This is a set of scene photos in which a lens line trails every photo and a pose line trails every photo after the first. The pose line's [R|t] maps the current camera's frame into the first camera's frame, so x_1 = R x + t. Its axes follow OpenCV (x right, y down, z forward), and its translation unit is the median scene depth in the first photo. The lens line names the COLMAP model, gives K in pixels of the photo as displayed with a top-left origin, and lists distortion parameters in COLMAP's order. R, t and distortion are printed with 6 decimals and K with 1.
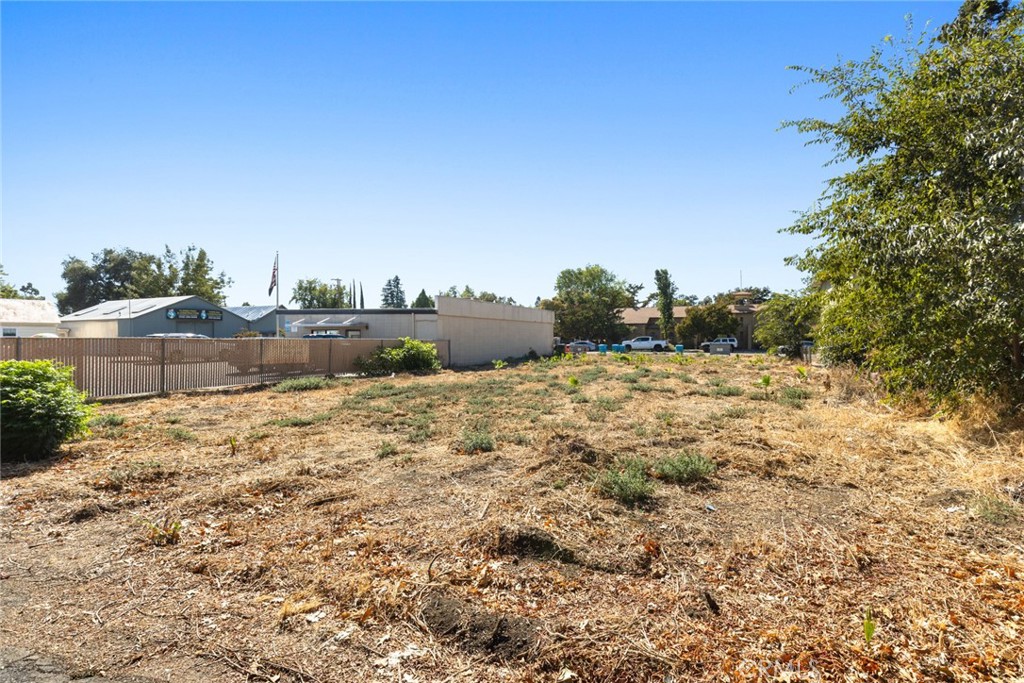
lens RADIAL K [[484.9, 0, 516.2], [0, 484.9, 337.3], [0, 0, 1]] dist [0.003382, 0.000147]
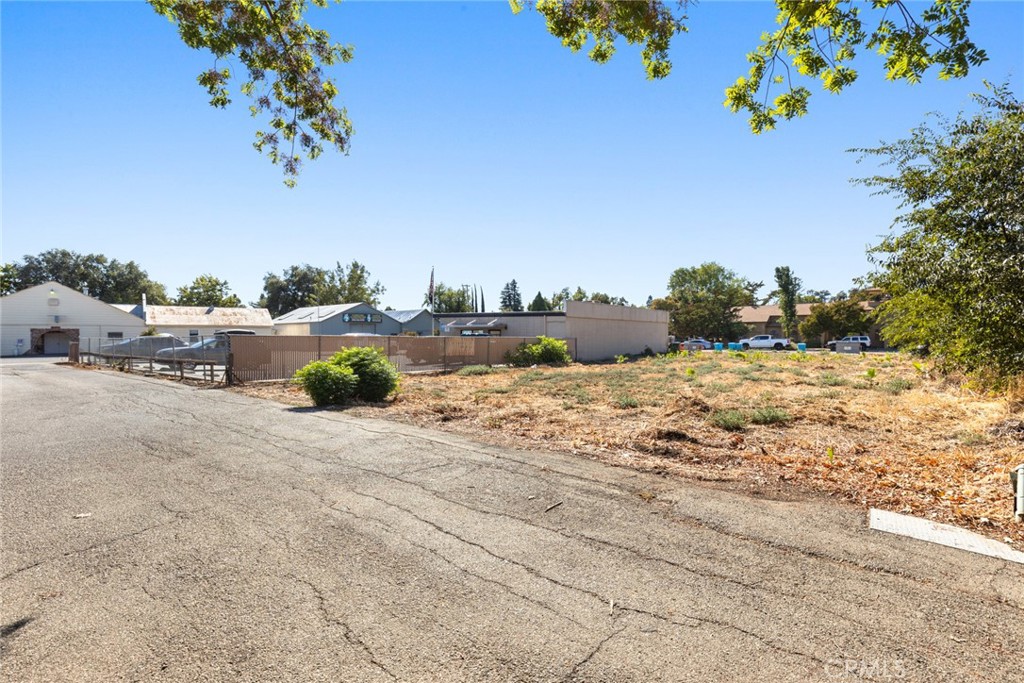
lens RADIAL K [[484.9, 0, 506.1], [0, 484.9, 340.4], [0, 0, 1]] dist [0.003382, 0.000147]
pose [[0.971888, 0.000407, -0.235443, -0.017735], [0.001411, 0.999970, 0.007553, 0.001389], [0.235439, -0.007673, 0.971859, -0.113986]]
